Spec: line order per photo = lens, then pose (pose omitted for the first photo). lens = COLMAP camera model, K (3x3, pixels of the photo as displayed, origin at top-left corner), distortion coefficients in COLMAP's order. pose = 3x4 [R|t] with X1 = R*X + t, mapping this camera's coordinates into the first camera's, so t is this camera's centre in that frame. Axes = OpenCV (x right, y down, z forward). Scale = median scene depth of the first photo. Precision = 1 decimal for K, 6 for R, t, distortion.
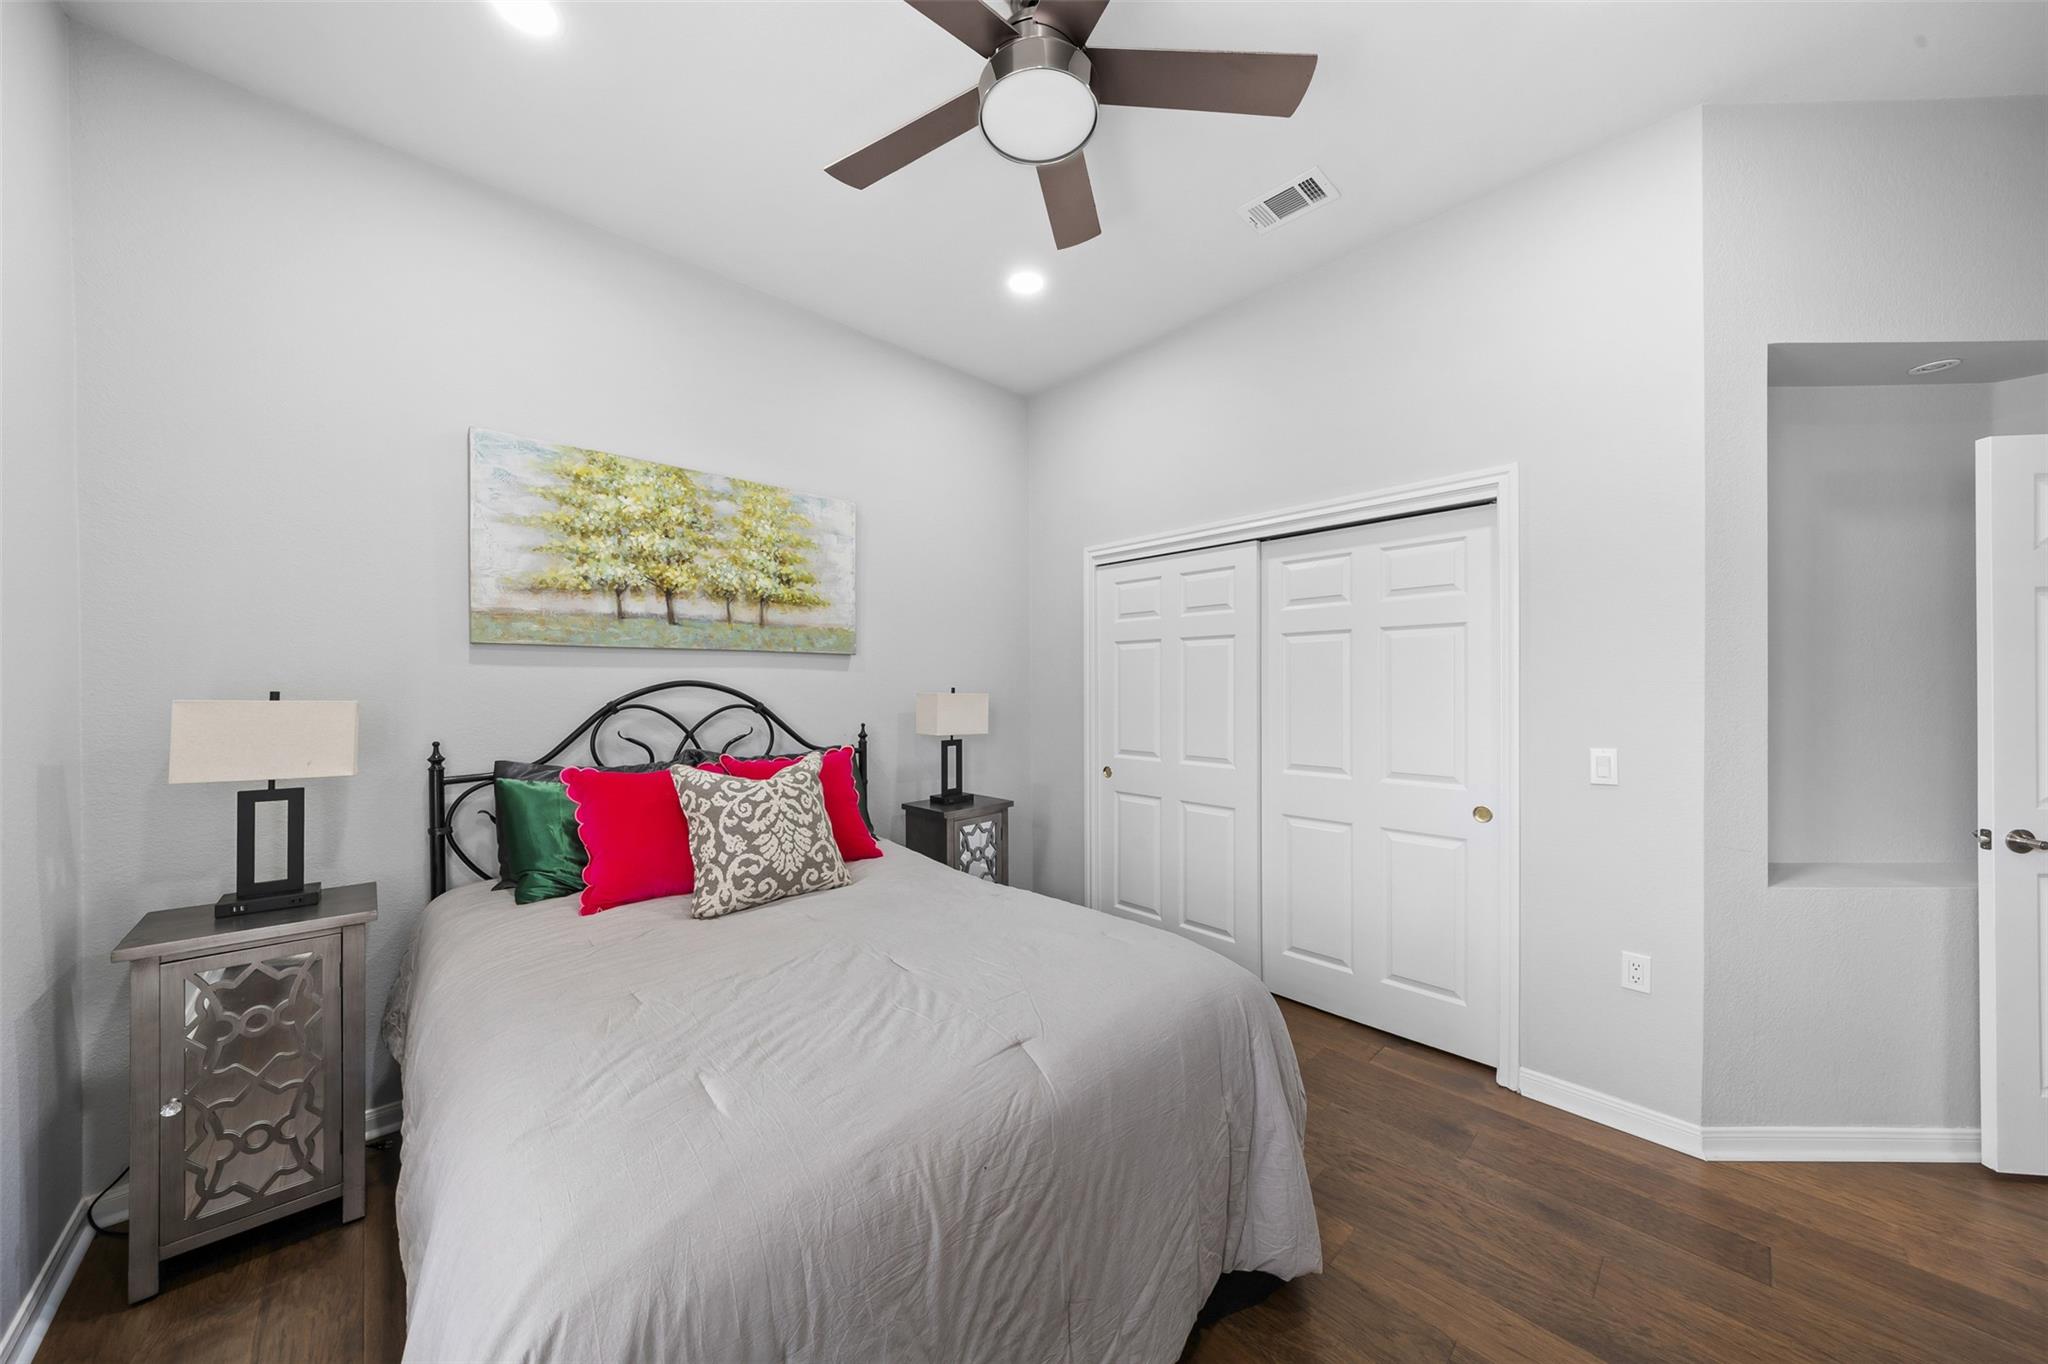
lens RADIAL K [[707.9, 0, 1019.9], [0, 707.9, 670.2], [0, 0, 1]] dist [0.000290, -0.000284]
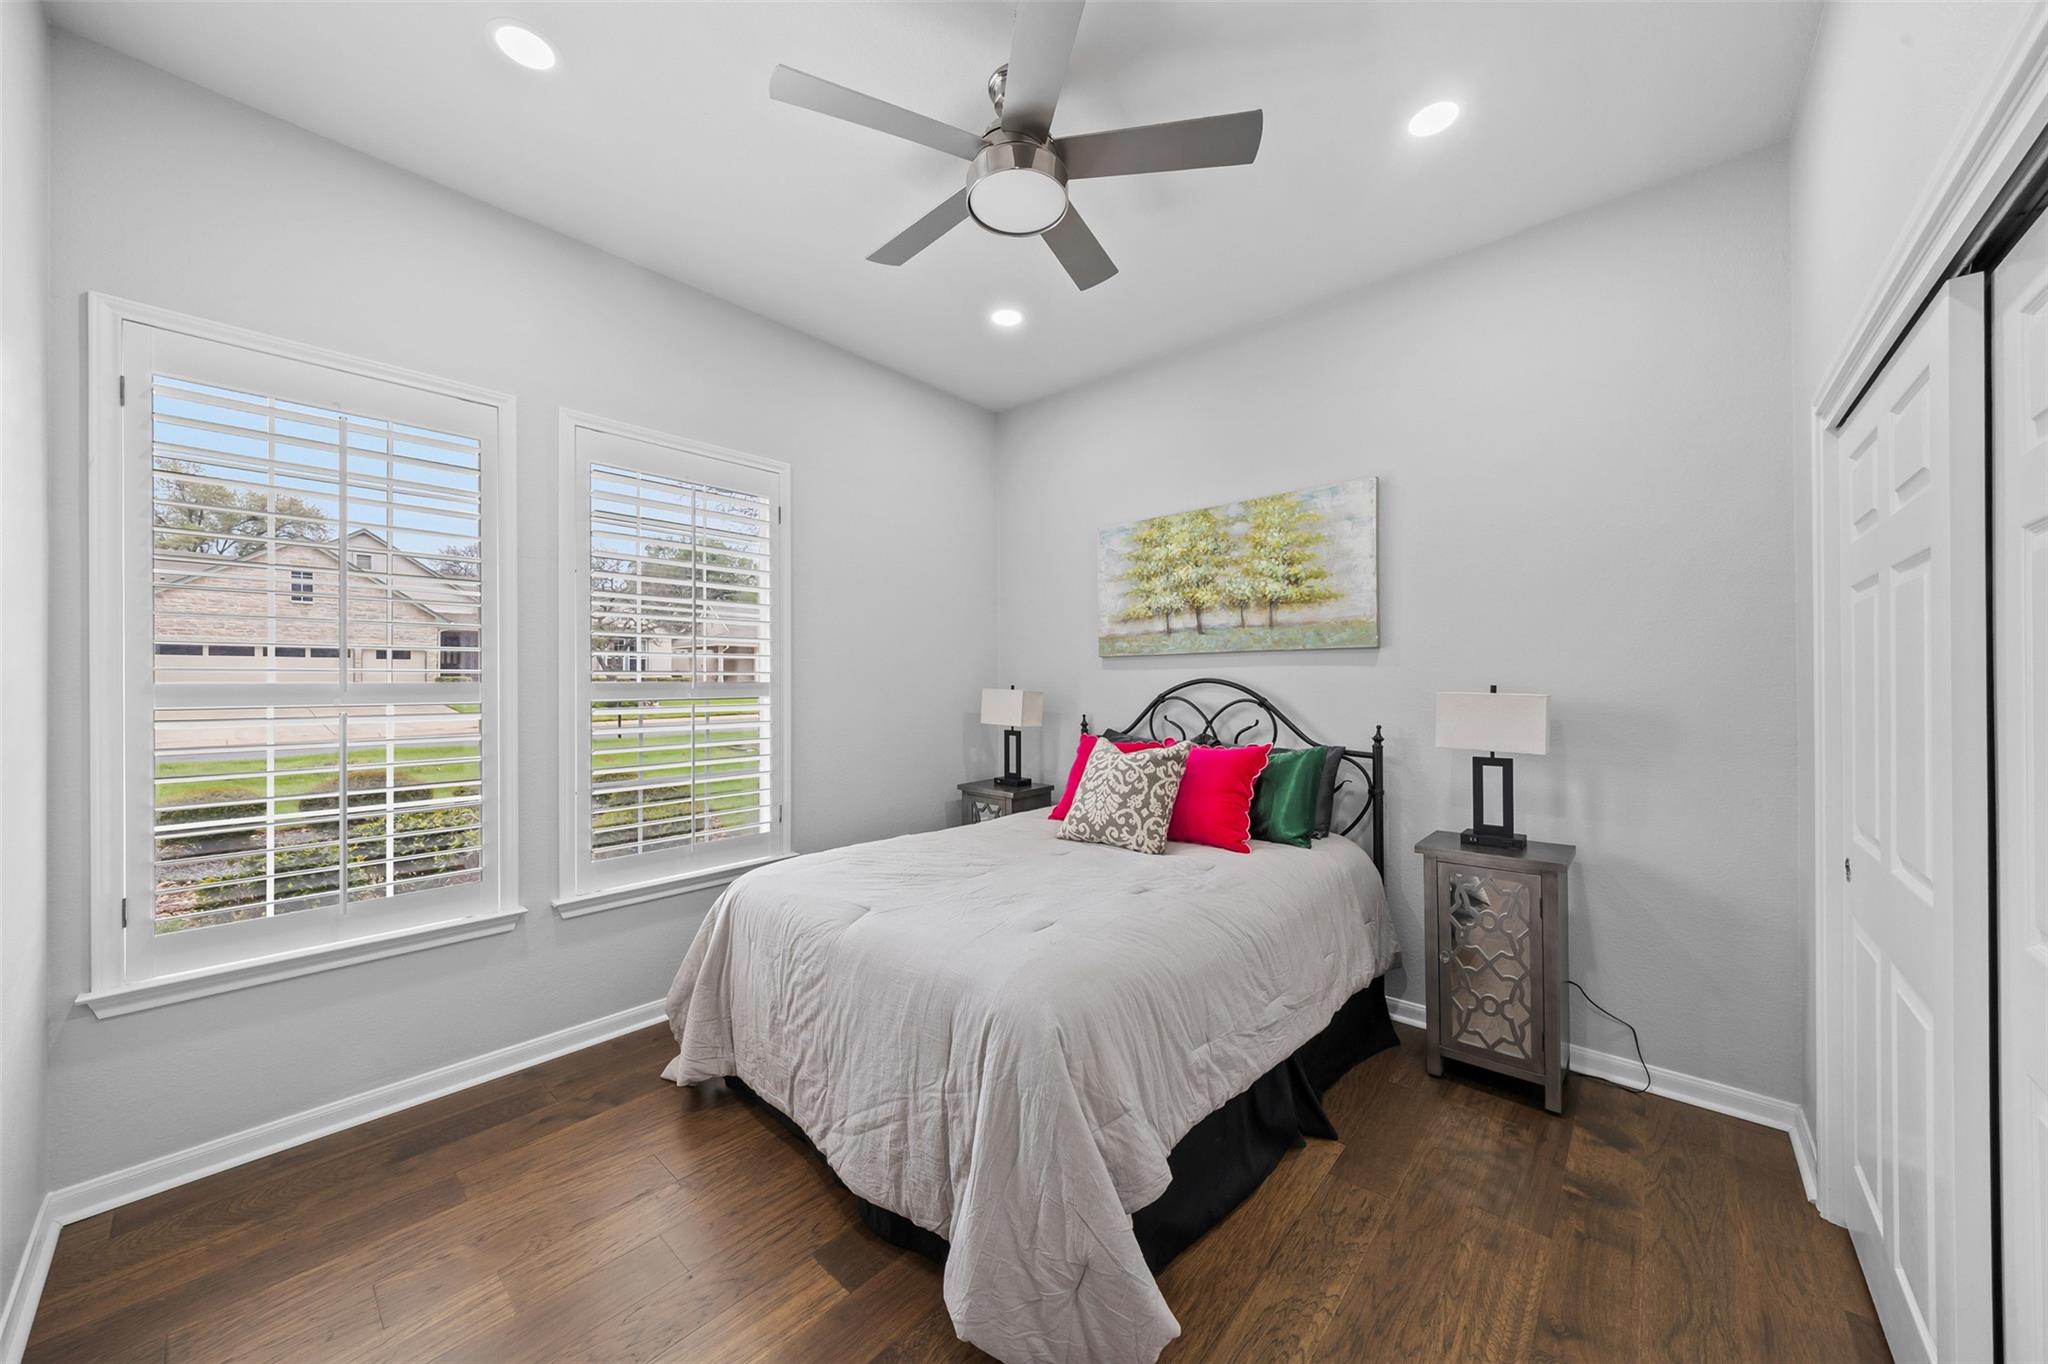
lens RADIAL K [[707.9, 0, 1021.6], [0, 707.9, 686.4], [0, 0, 1]] dist [0.000290, -0.000284]
pose [[0.050694, 0.014812, -0.998604, 0.773364], [0.030026, 0.999415, 0.016348, -0.001148], [0.998263, -0.030813, 0.050219, 0.615050]]
